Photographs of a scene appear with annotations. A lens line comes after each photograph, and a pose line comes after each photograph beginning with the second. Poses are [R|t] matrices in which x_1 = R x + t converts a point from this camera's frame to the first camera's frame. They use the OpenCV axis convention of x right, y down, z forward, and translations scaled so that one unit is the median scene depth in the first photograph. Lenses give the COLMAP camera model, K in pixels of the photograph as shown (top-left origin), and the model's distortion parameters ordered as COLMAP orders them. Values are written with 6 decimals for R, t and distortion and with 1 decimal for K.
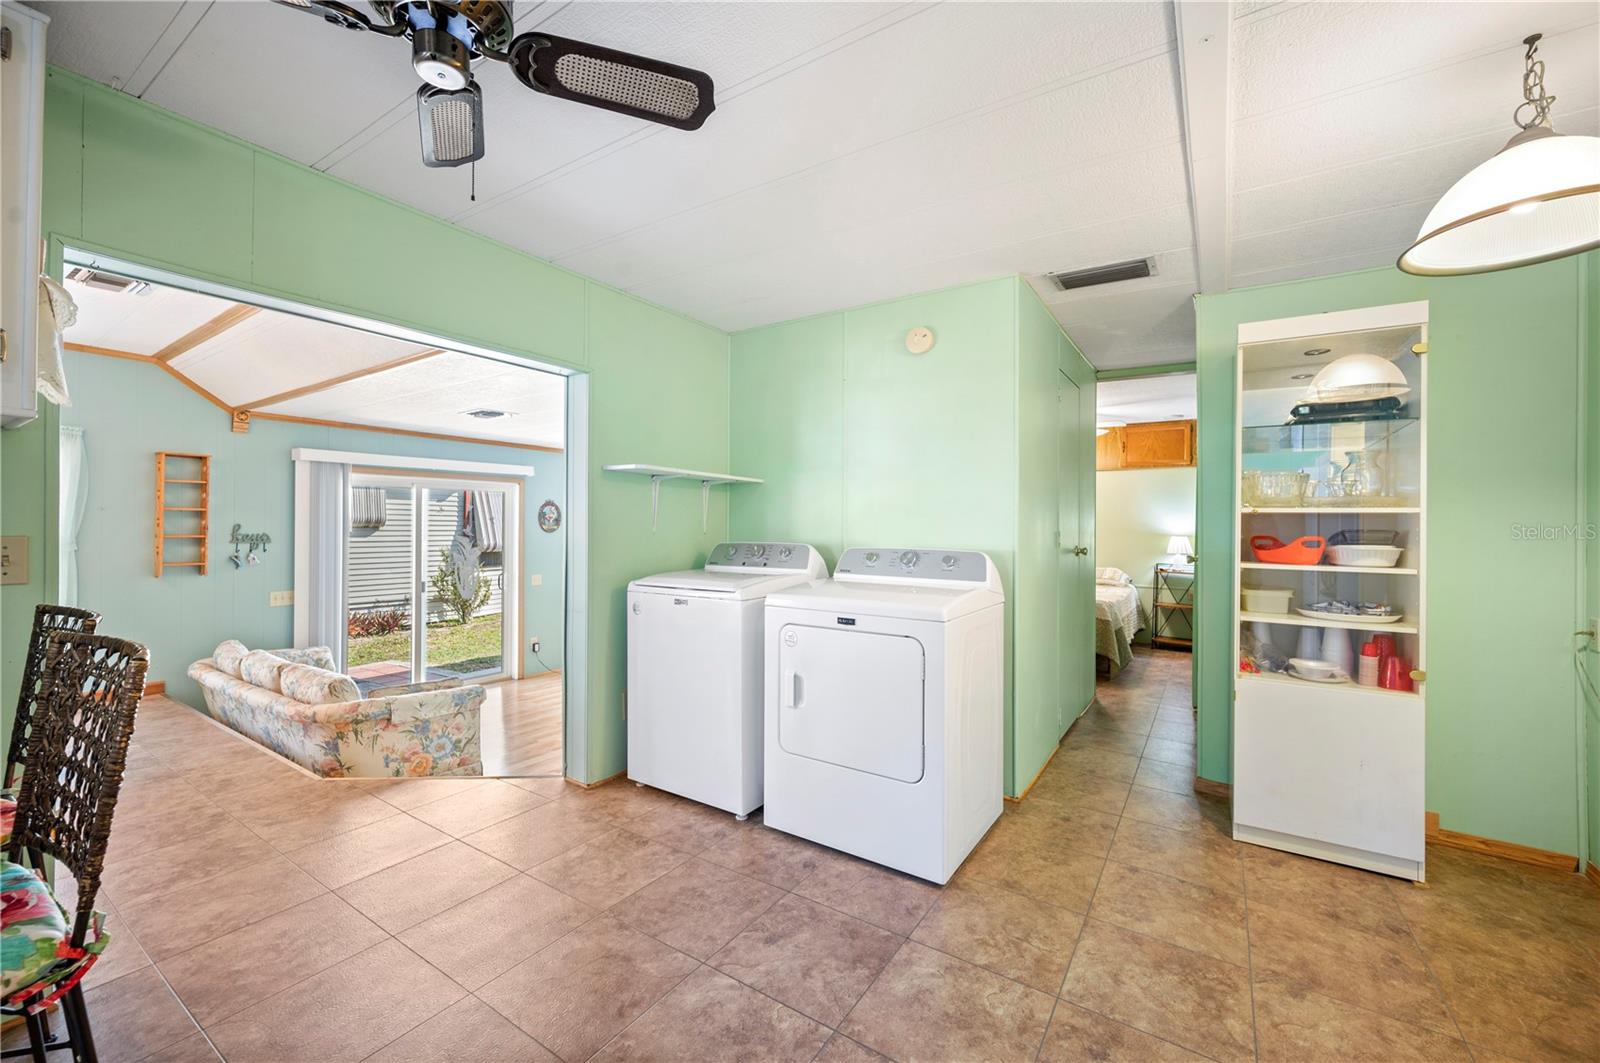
lens RADIAL K [[638.4, 0, 799.4], [0, 638.4, 525.3], [0, 0, 1]] dist [0.000119, 0.000433]
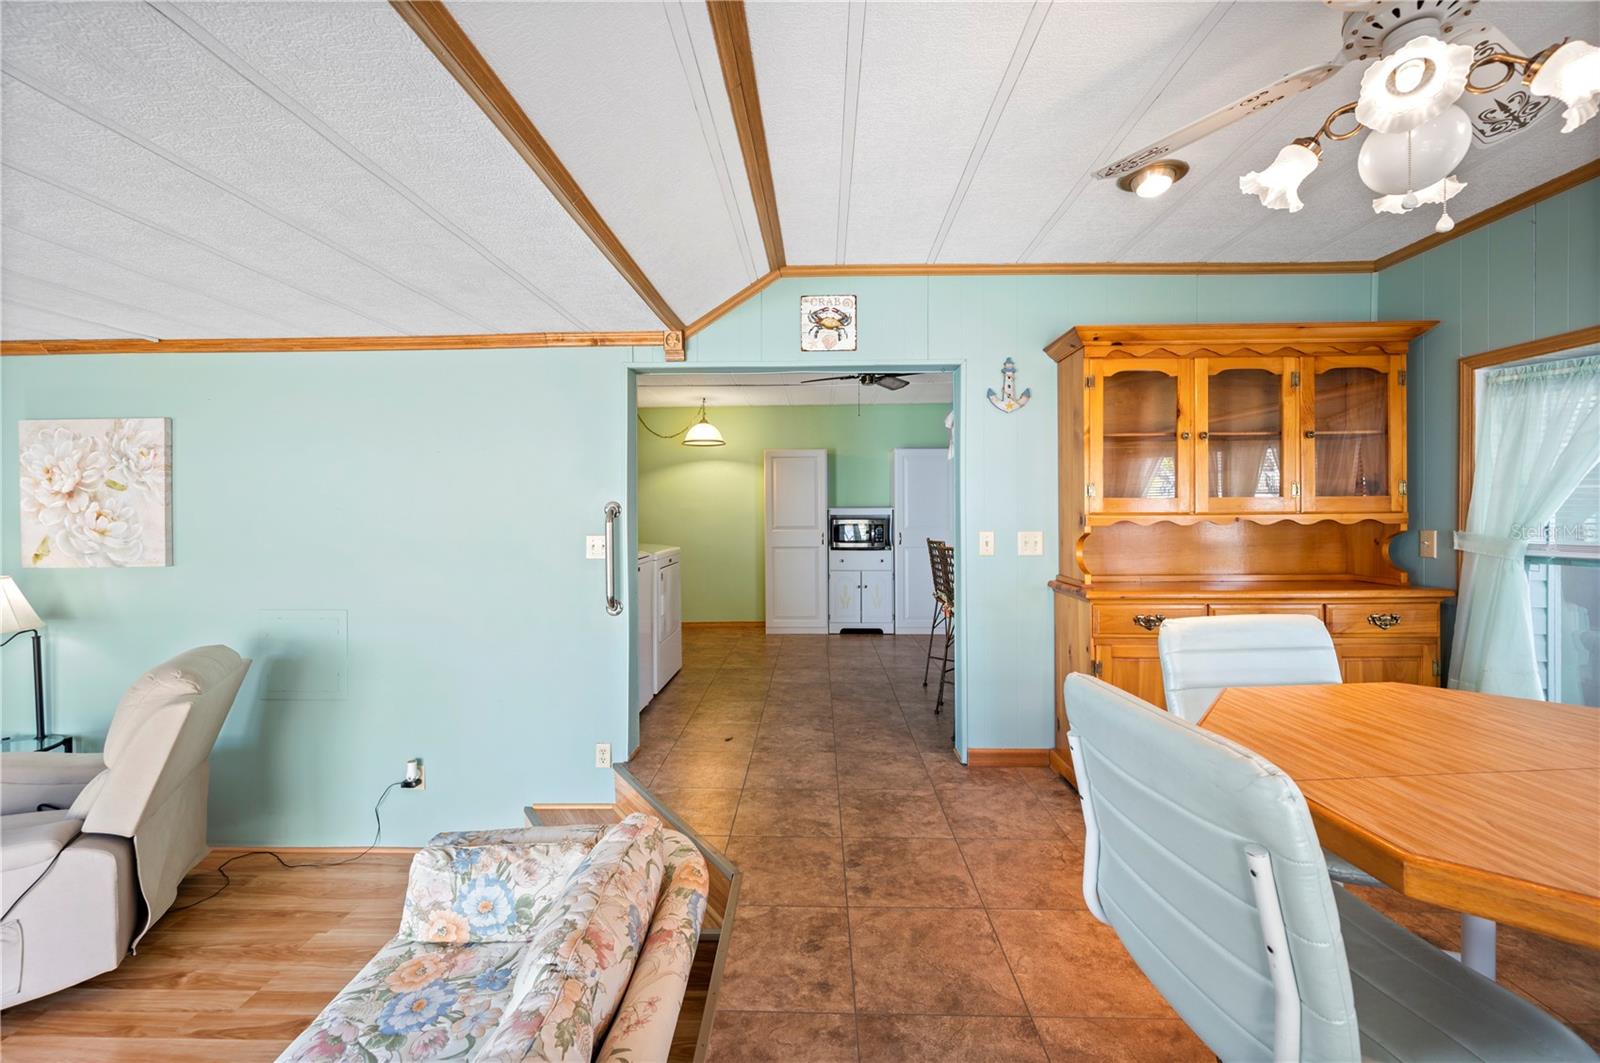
lens RADIAL K [[639.0, 0, 796.5], [0, 639.0, 516.1], [0, 0, 1]] dist [-0.000195, 0.000336]
pose [[-0.526872, -0.012137, 0.849858, -1.514604], [0.000812, 0.999890, 0.014784, -0.009902], [-0.849944, 0.008479, -0.526805, 1.441624]]
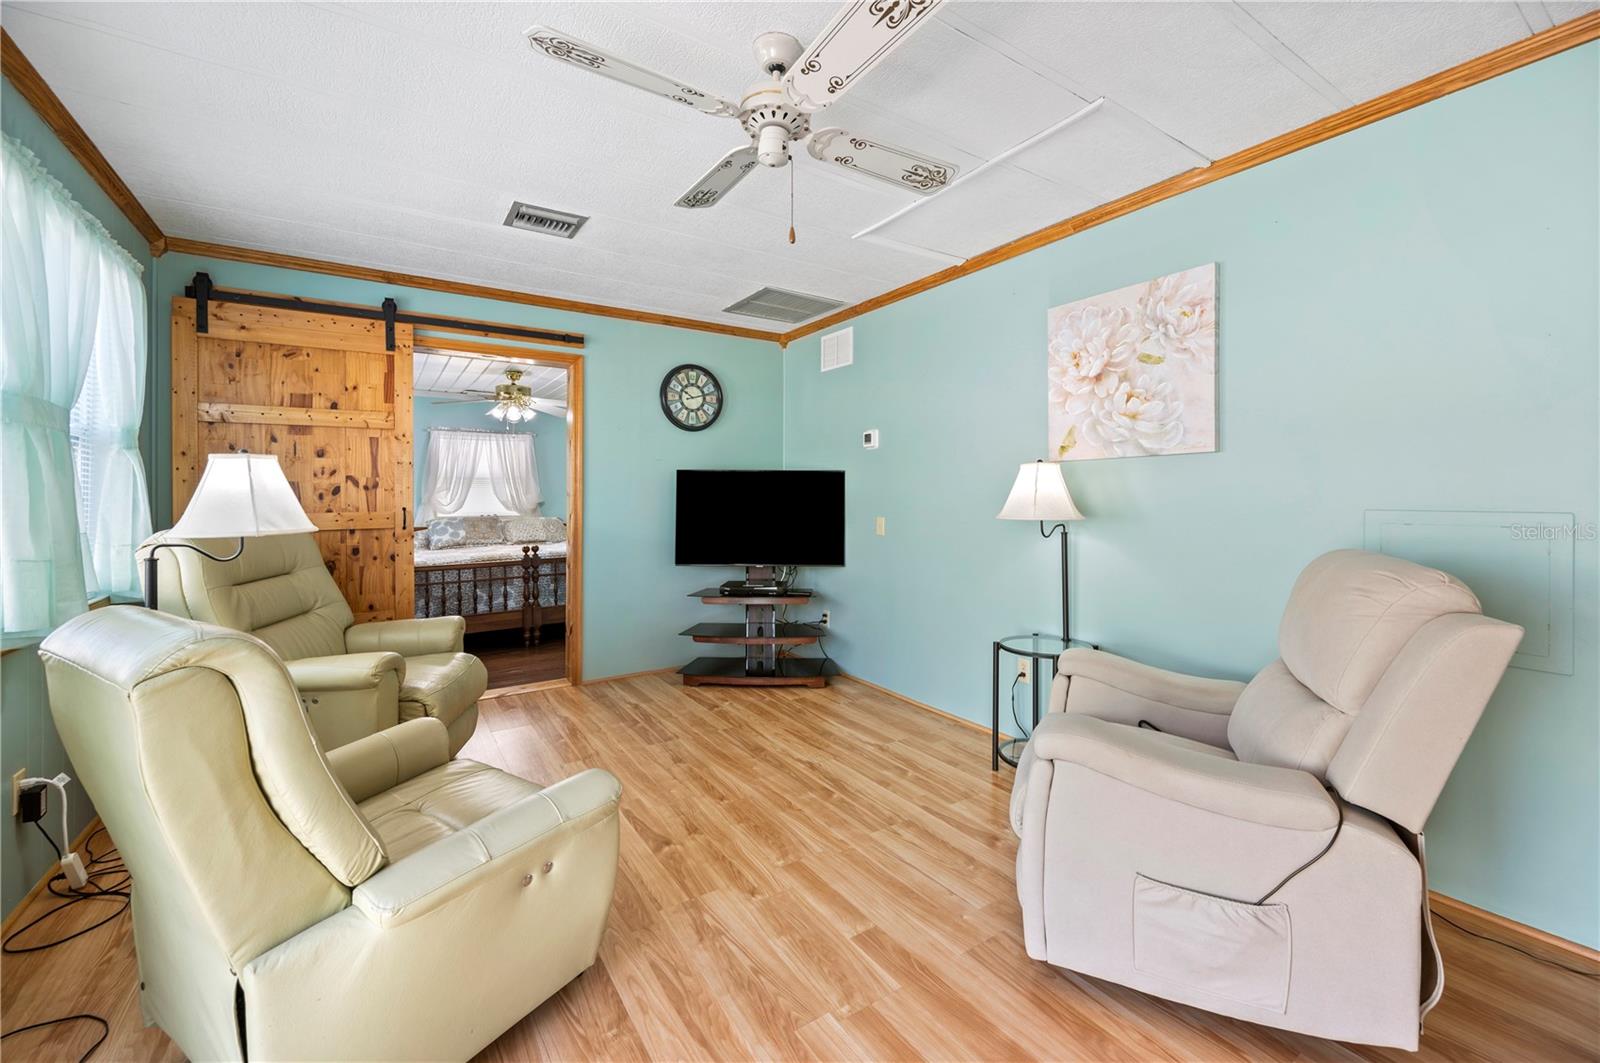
lens RADIAL K [[646.4, 0, 796.7], [0, 646.4, 496.2], [0, 0, 1]] dist [0.000356, -0.000087]
pose [[0.395545, -0.011104, 0.918379, -1.019054], [0.006048, 0.999937, 0.009485, 0.144727], [-0.918427, 0.001803, 0.395587, 1.972178]]
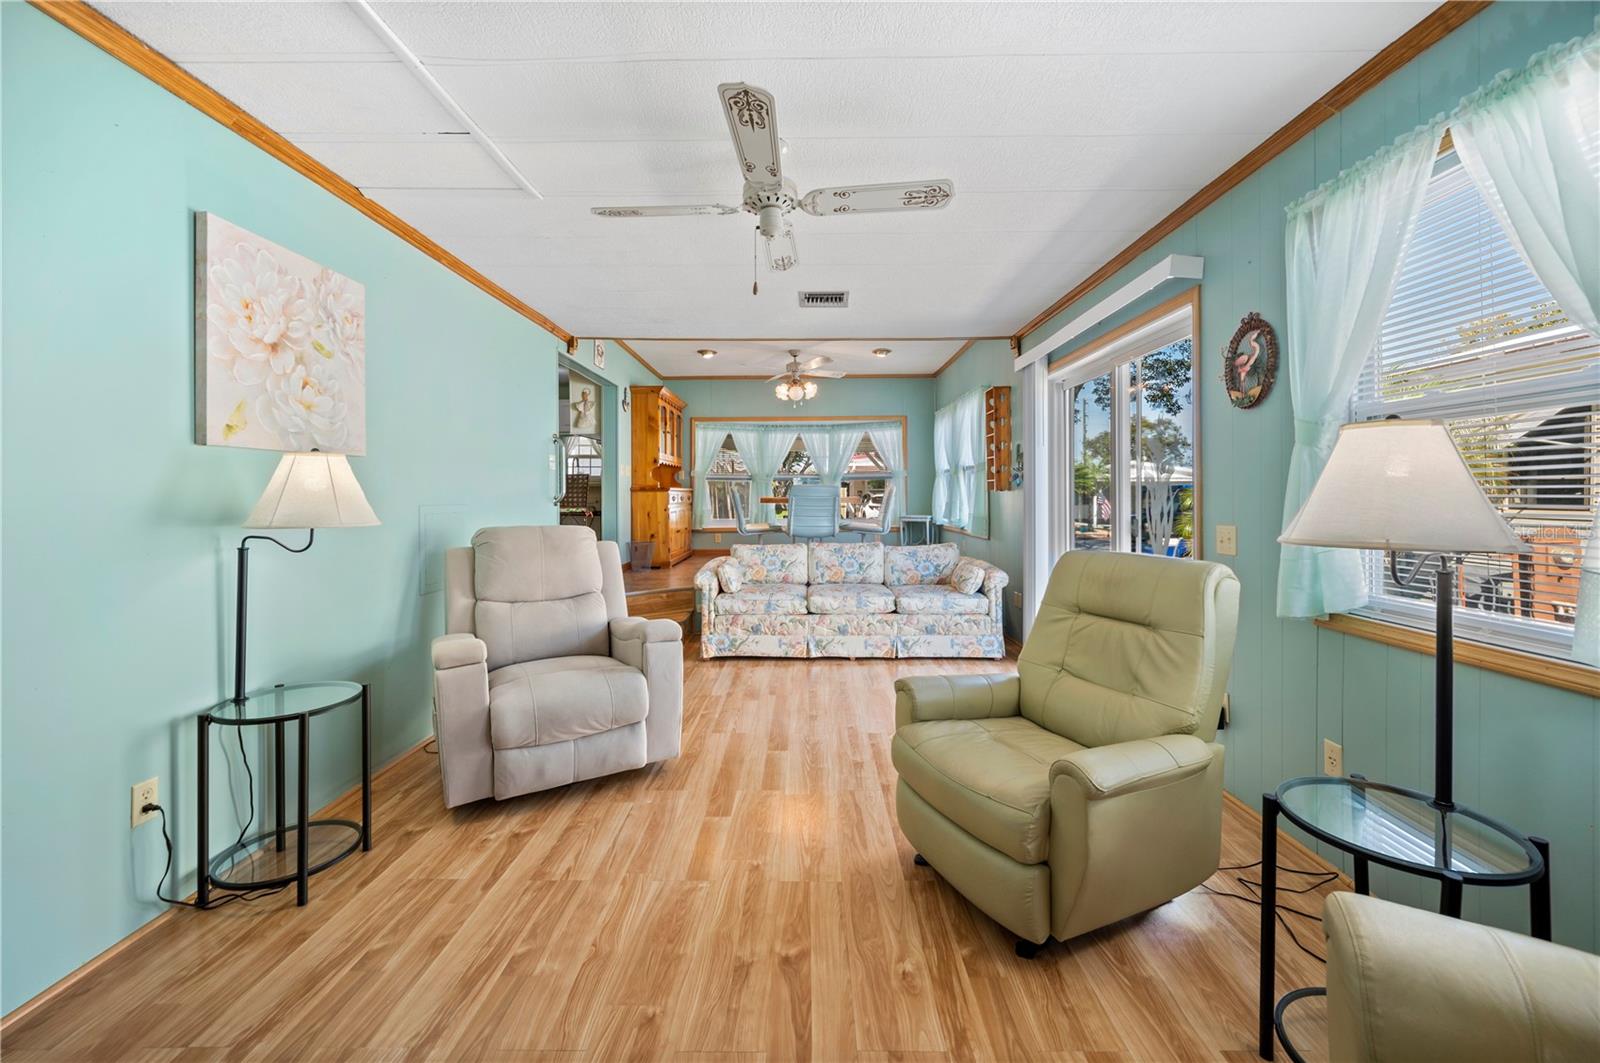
lens RADIAL K [[646.4, 0, 796.7], [0, 646.4, 496.2], [0, 0, 1]] dist [0.000356, -0.000087]
pose [[-0.840663, -0.004268, -0.541541, 0.011198], [-0.003466, 0.999991, -0.002501, 0.156539], [0.541547, -0.000225, -0.840670, 2.988500]]
